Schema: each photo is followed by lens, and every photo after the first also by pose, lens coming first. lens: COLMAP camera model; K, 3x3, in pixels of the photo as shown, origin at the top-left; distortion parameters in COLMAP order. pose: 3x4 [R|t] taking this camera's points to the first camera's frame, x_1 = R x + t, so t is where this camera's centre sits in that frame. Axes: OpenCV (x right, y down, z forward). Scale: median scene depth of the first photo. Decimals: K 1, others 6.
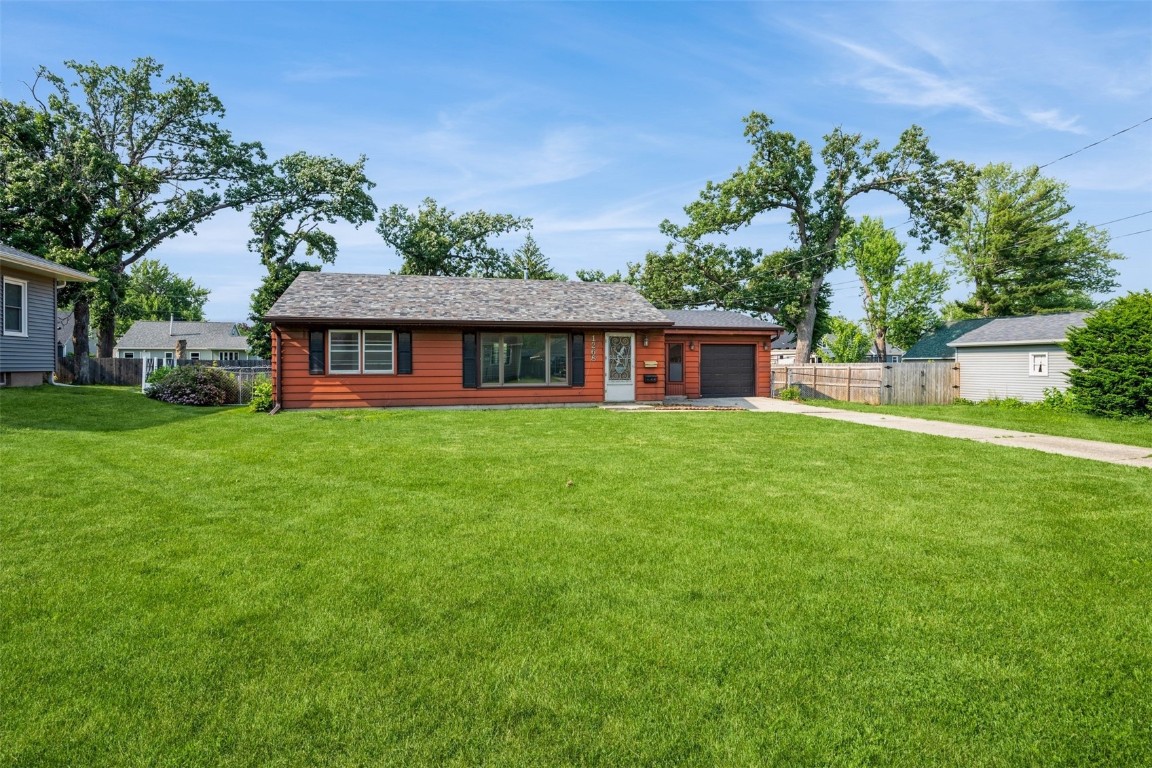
lens RADIAL K [[526.1, 0, 580.6], [0, 526.1, 377.1], [0, 0, 1]] dist [-0.014546, 0.002364]
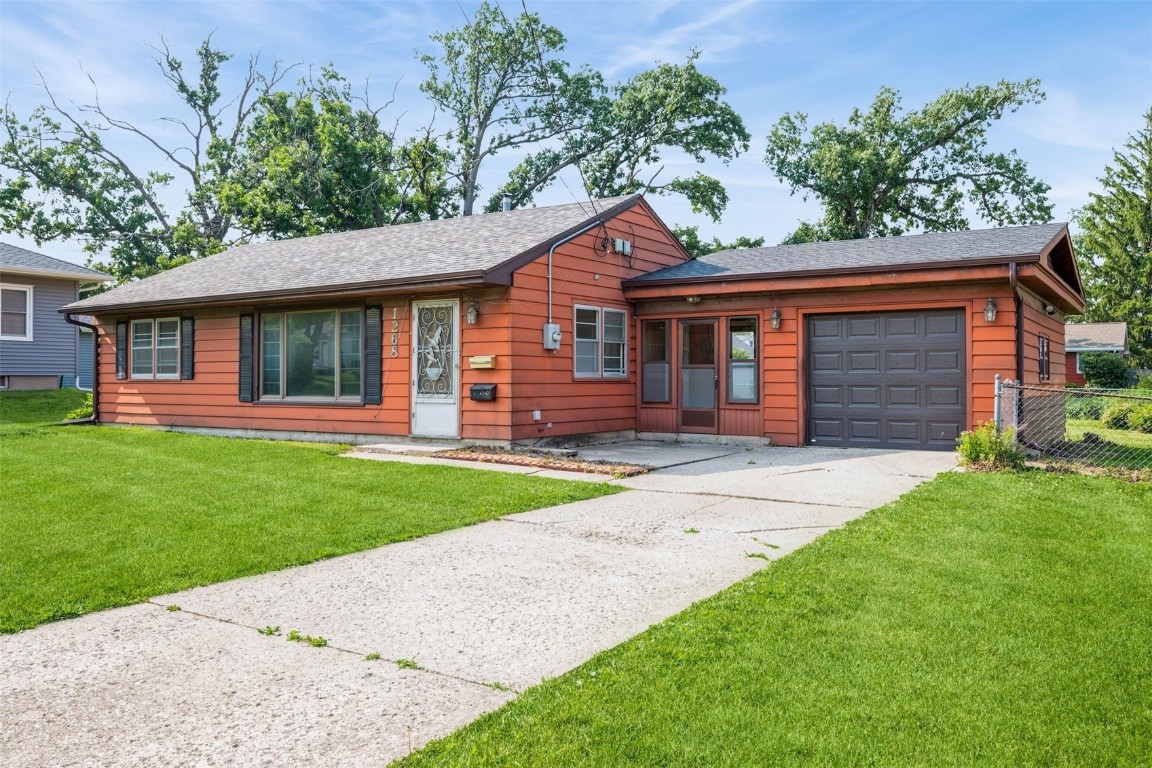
lens RADIAL K [[848.7, 0, 573.7], [0, 848.7, 382.7], [0, 0, 1]] dist [-0.012637, -0.002188]
pose [[0.701551, 0.005768, -0.712596, 0.741406], [-0.016945, 0.999820, -0.008589, -0.000841], [0.712418, 0.018101, 0.701522, 0.536169]]
